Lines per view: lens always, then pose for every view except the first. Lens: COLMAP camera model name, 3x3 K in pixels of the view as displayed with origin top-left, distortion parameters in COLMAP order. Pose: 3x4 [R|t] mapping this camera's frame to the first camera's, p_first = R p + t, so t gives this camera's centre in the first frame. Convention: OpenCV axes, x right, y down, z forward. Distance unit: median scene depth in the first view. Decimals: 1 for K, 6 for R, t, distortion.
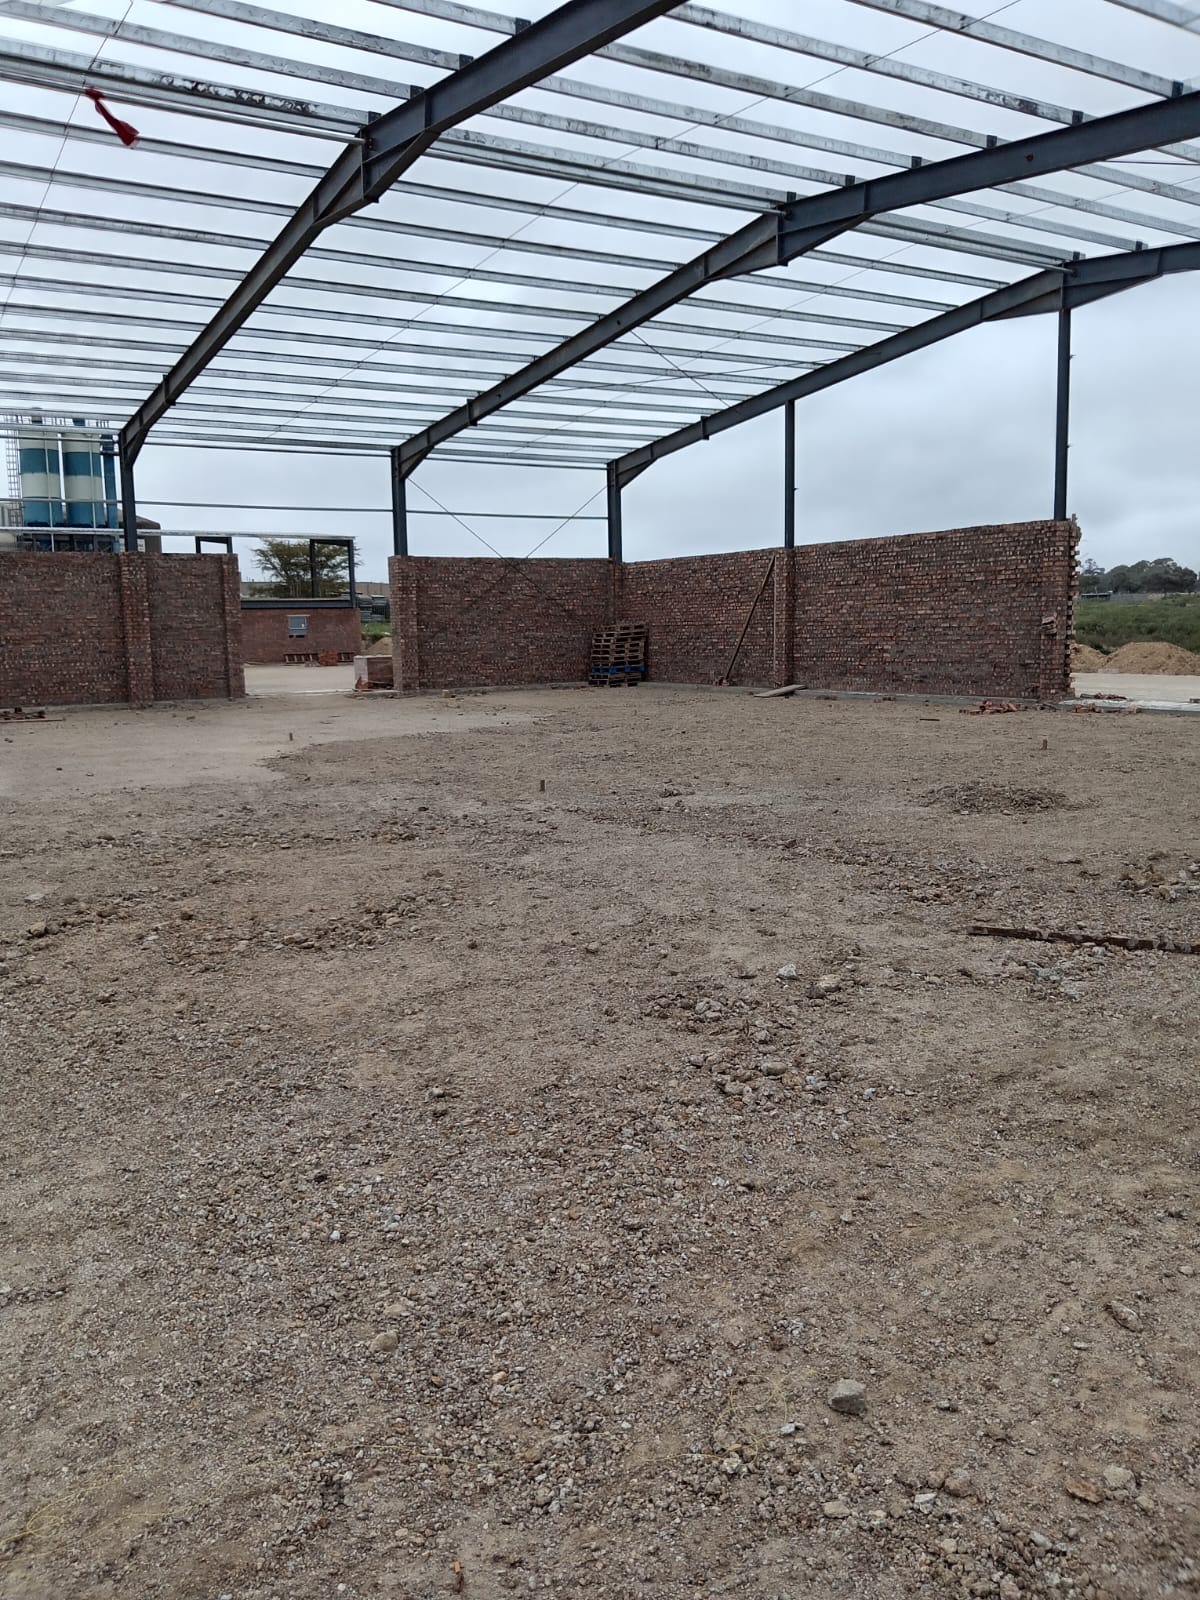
lens RADIAL K [[1240.4, 0, 622.0], [0, 1240.4, 805.8], [0, 0, 1]] dist [0.096123, -0.159087]
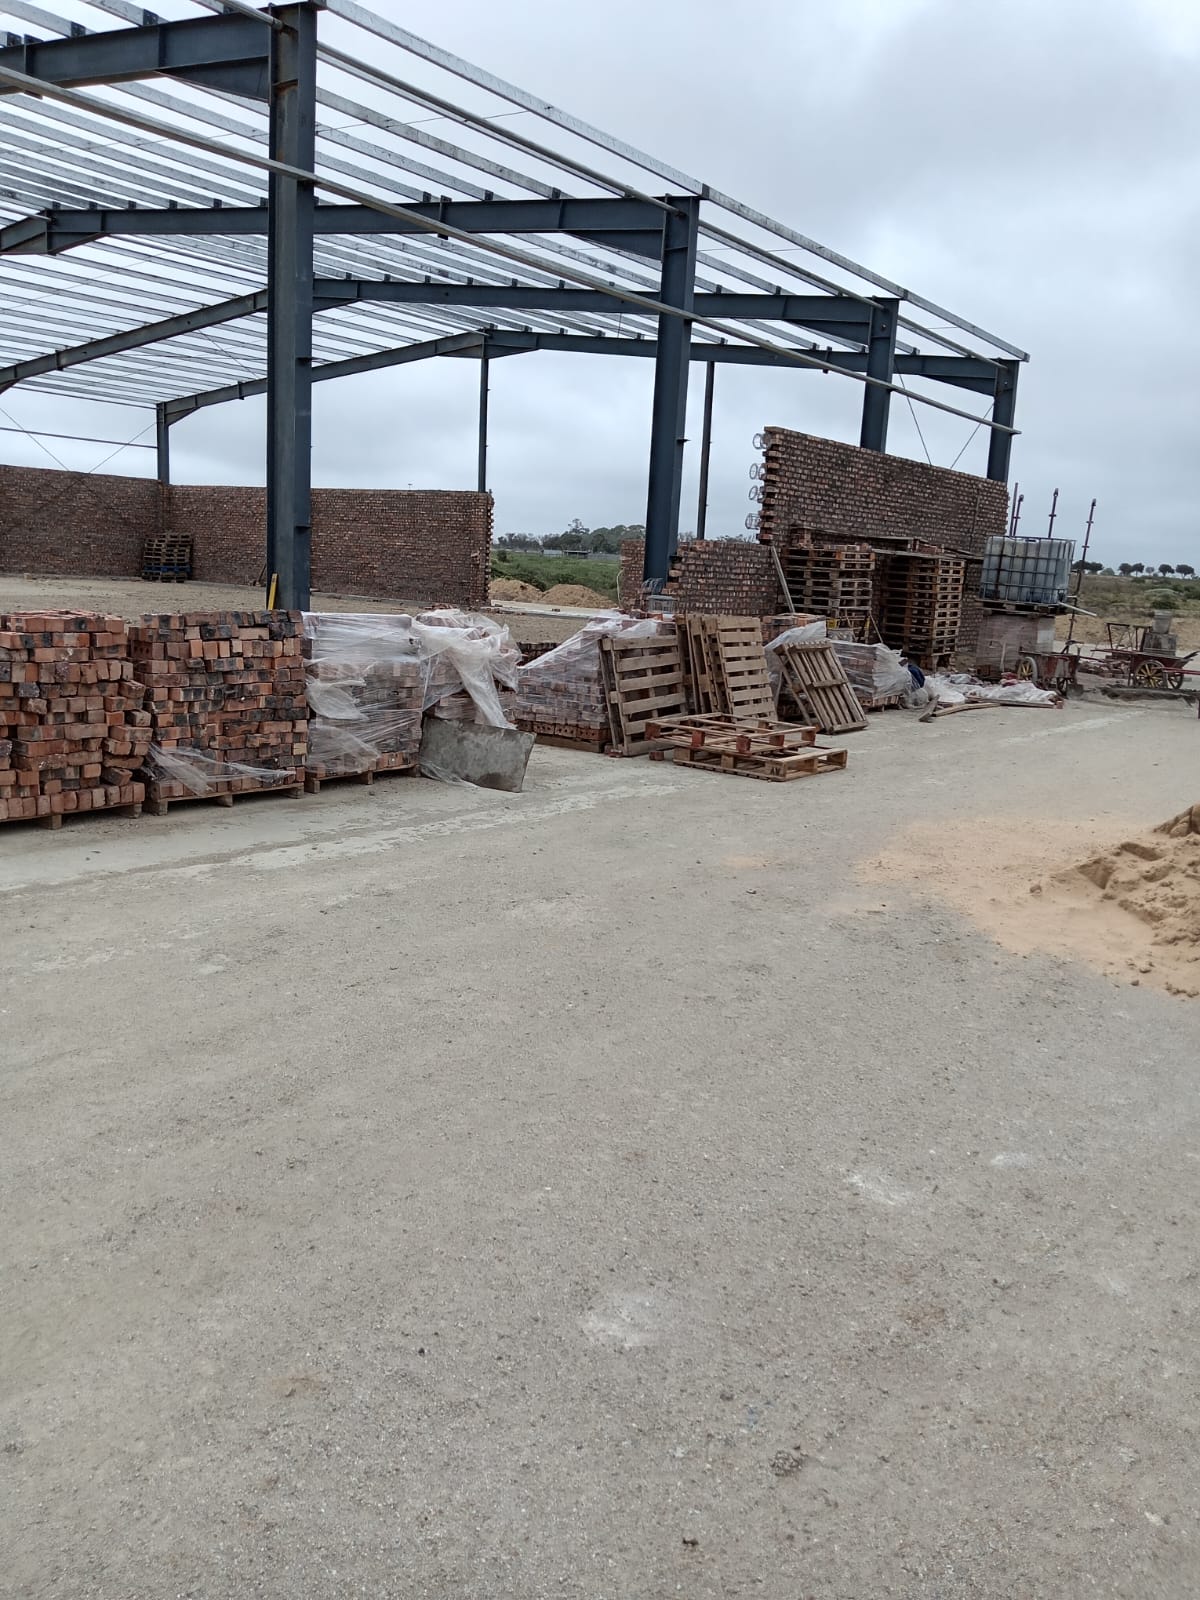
lens RADIAL K [[1240.4, 0, 622.0], [0, 1240.4, 805.8], [0, 0, 1]] dist [0.096123, -0.159087]
pose [[0.924365, 0.002987, 0.381496, -0.063803], [-0.021080, 0.998842, 0.043254, 0.068848], [-0.380925, -0.048025, 0.923358, -0.387245]]
